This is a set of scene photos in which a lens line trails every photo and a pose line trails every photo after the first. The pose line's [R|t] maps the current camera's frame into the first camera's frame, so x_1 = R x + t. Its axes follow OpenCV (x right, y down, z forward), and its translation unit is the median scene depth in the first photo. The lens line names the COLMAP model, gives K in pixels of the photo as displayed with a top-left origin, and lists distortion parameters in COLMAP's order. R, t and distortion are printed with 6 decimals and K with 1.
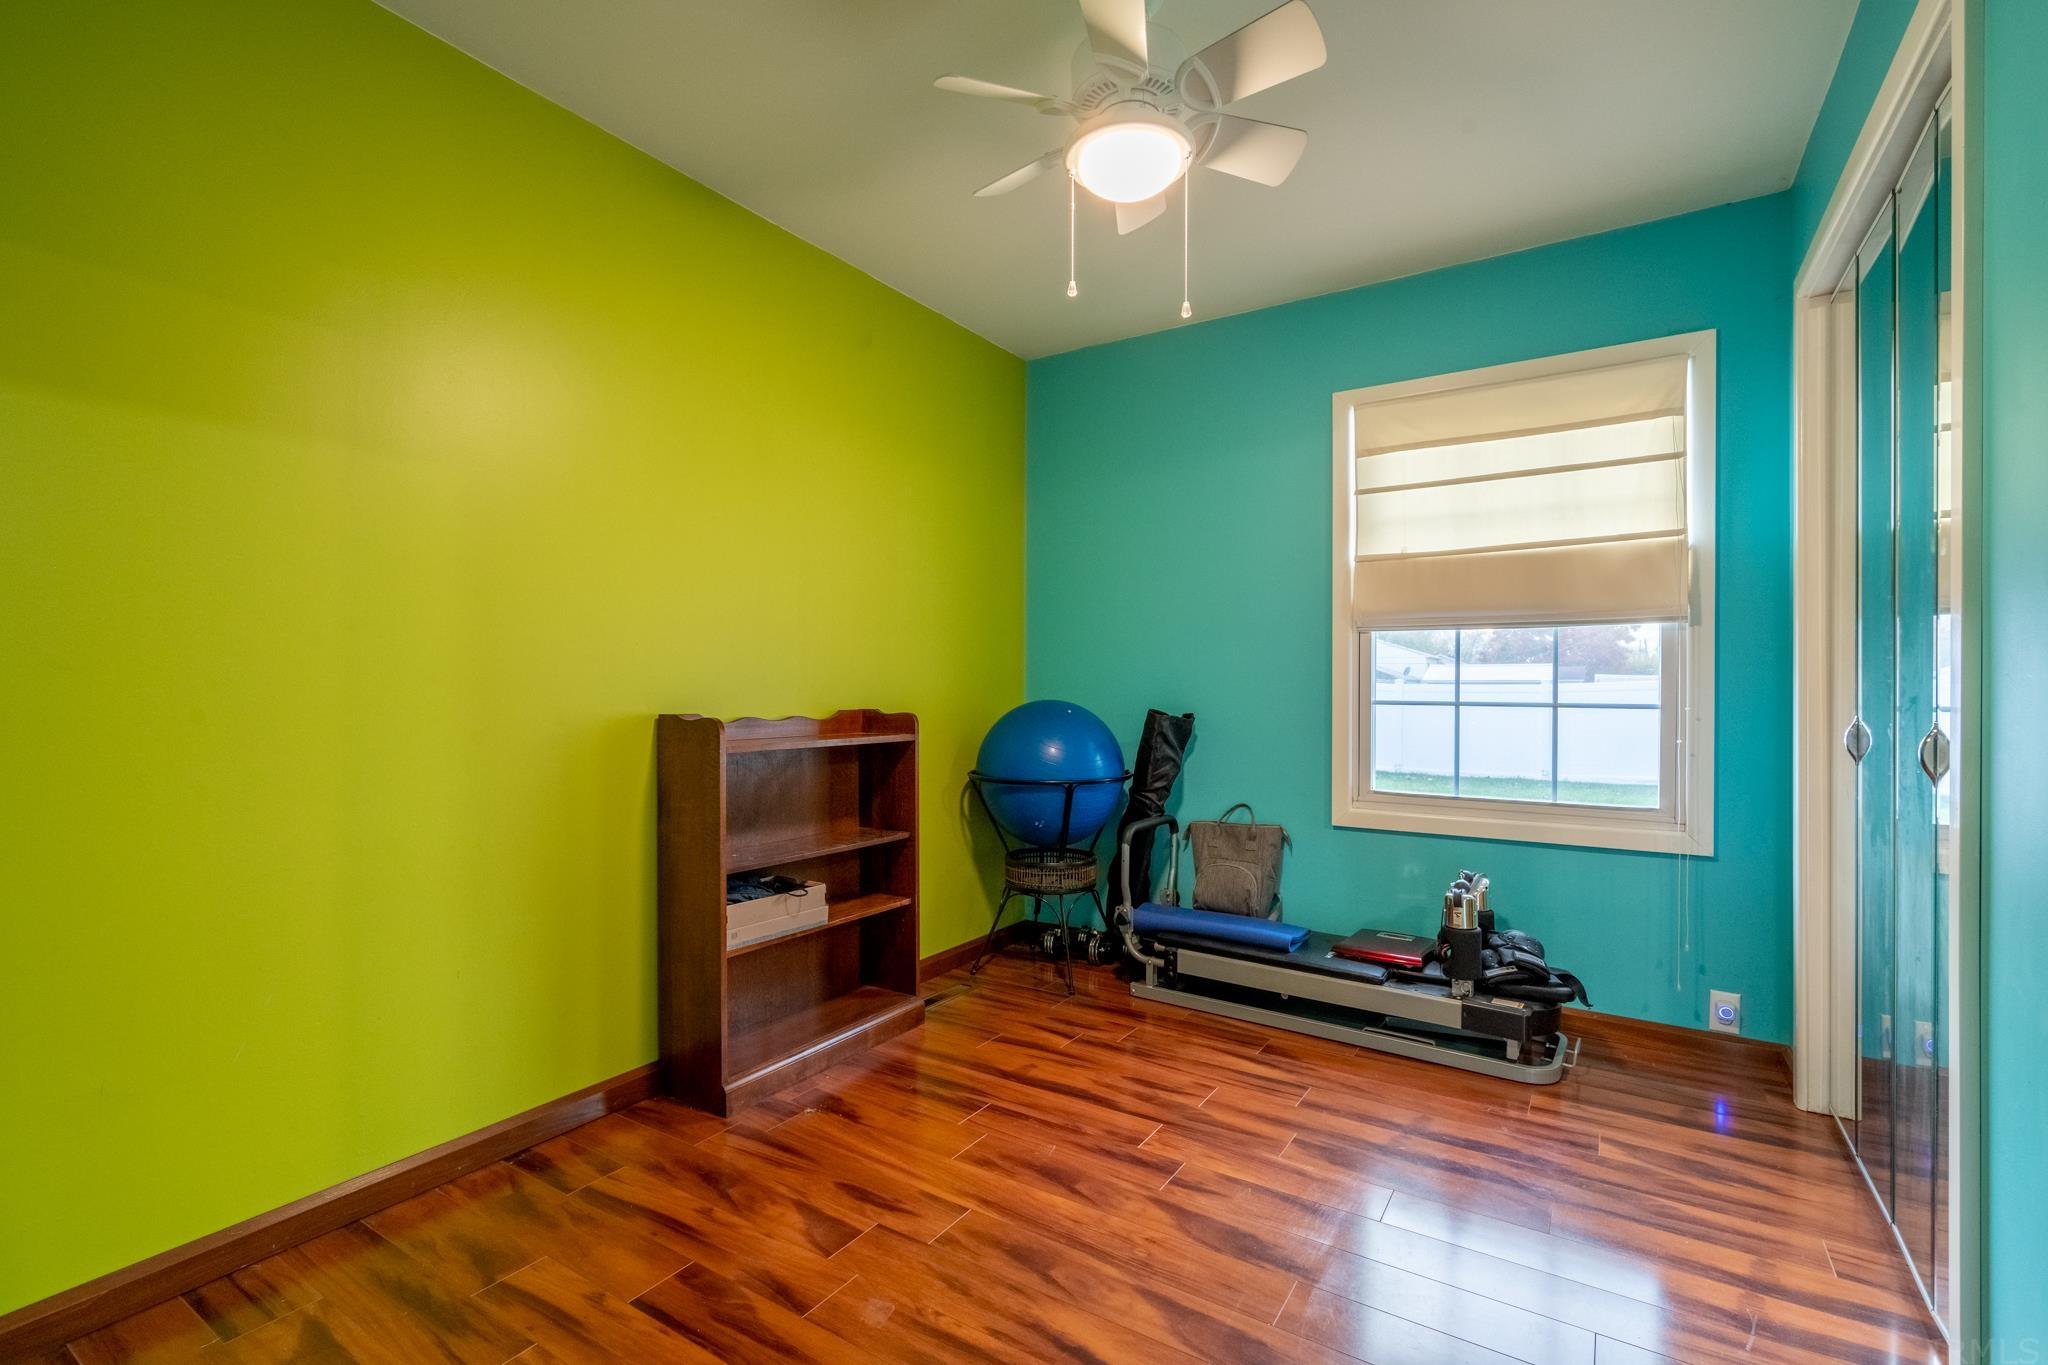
lens RADIAL K [[922.5, 0, 1021.3], [0, 922.5, 687.8], [0, 0, 1]] dist [-0.006363, 0.001556]
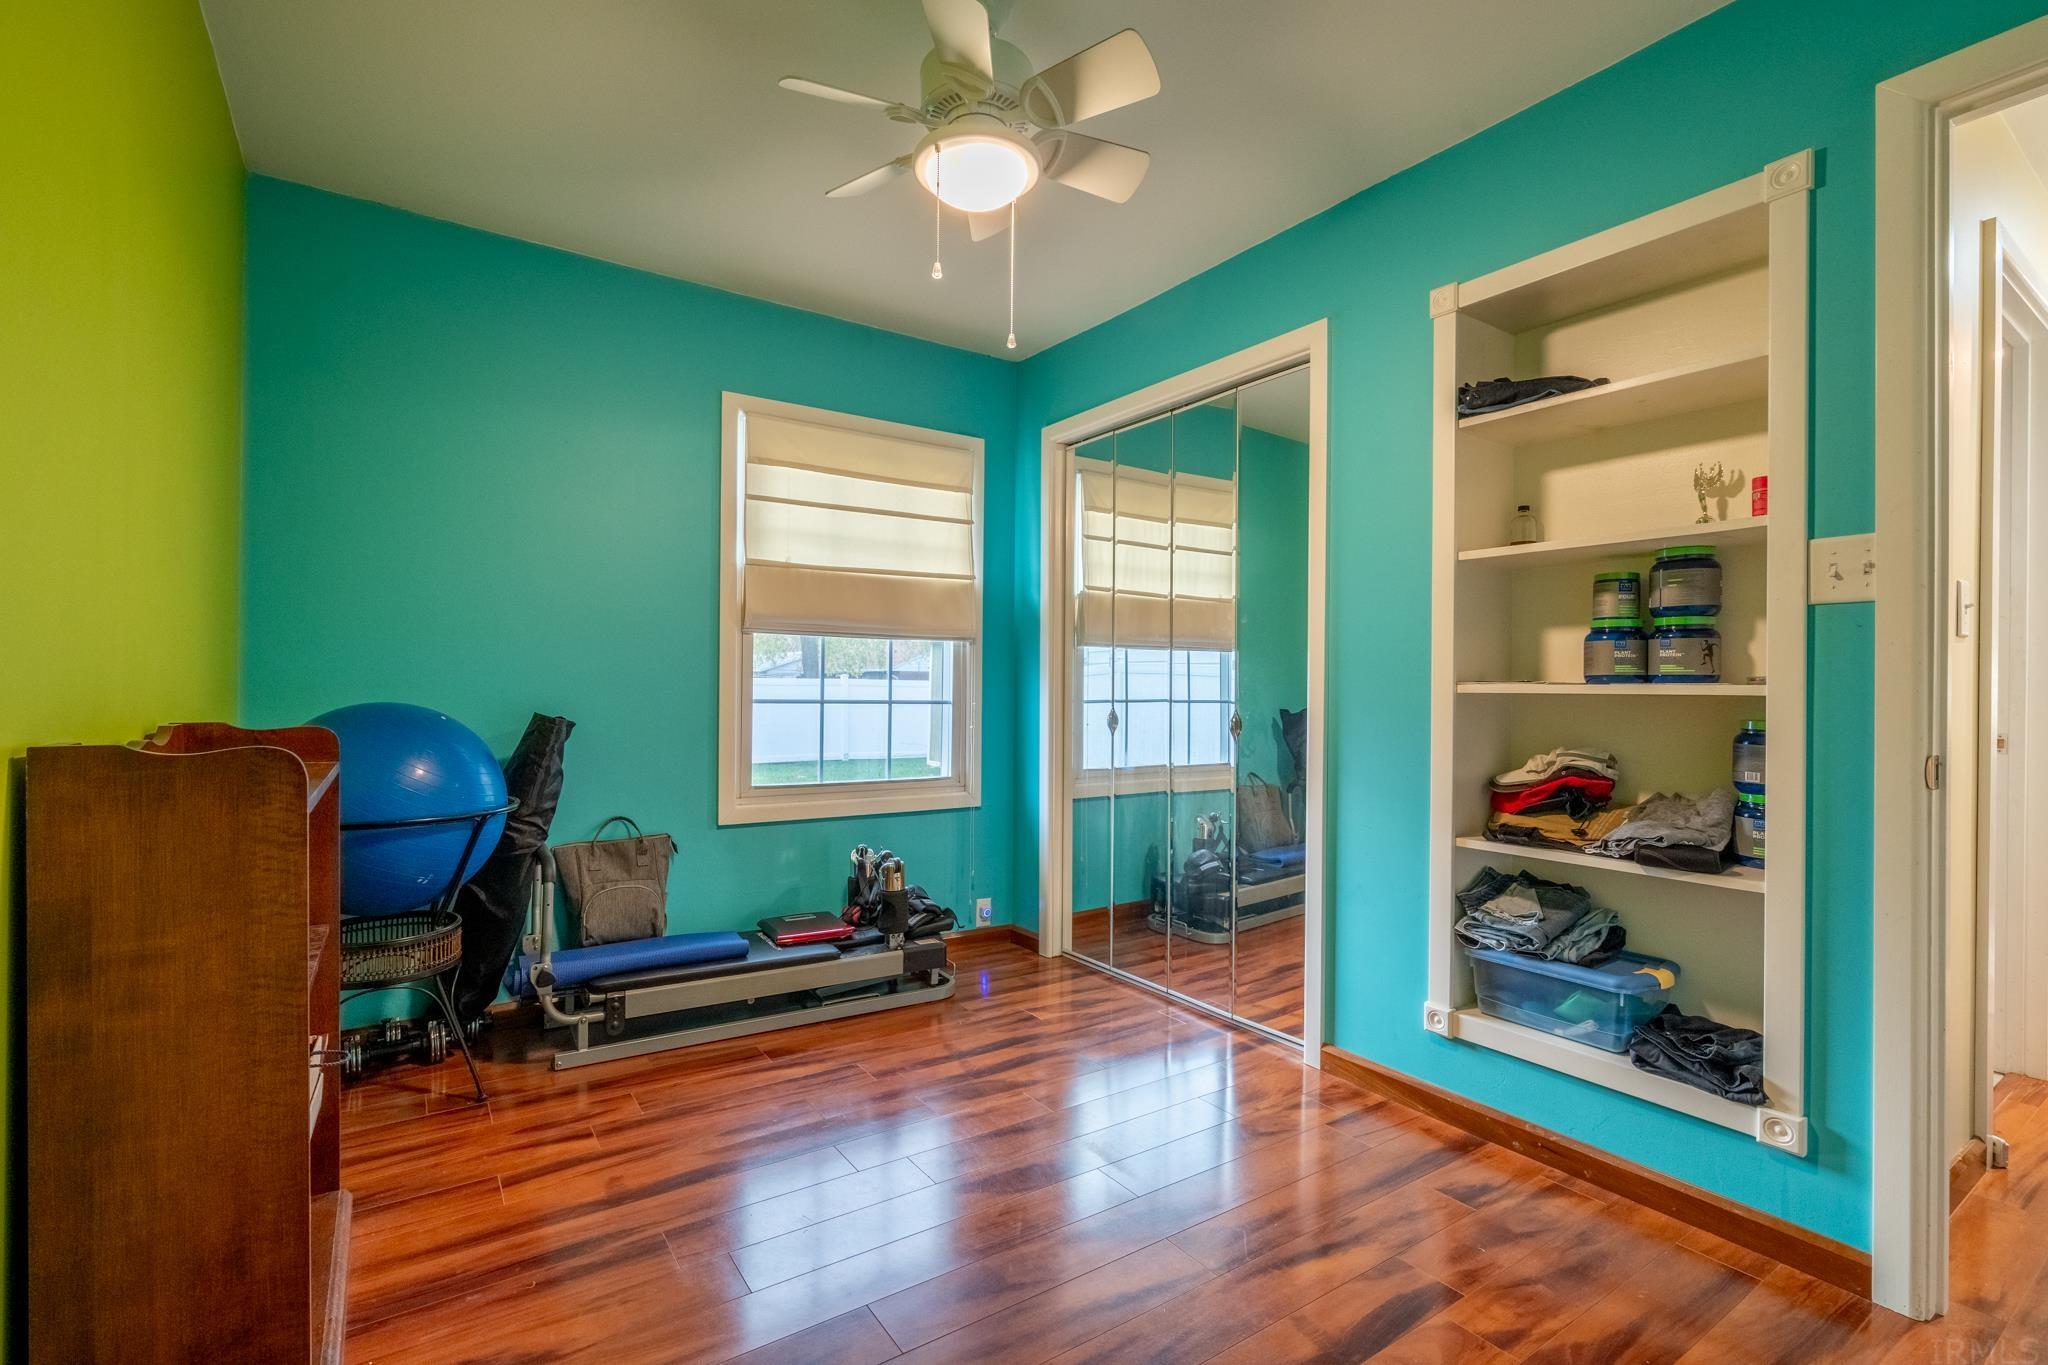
lens RADIAL K [[922.5, 0, 1021.3], [0, 922.5, 687.8], [0, 0, 1]] dist [-0.006363, 0.001556]
pose [[0.387475, 0.003246, 0.921875, -0.522664], [-0.007879, 0.999969, -0.000209, -0.001594], [-0.921847, -0.007183, 0.387488, 0.363842]]
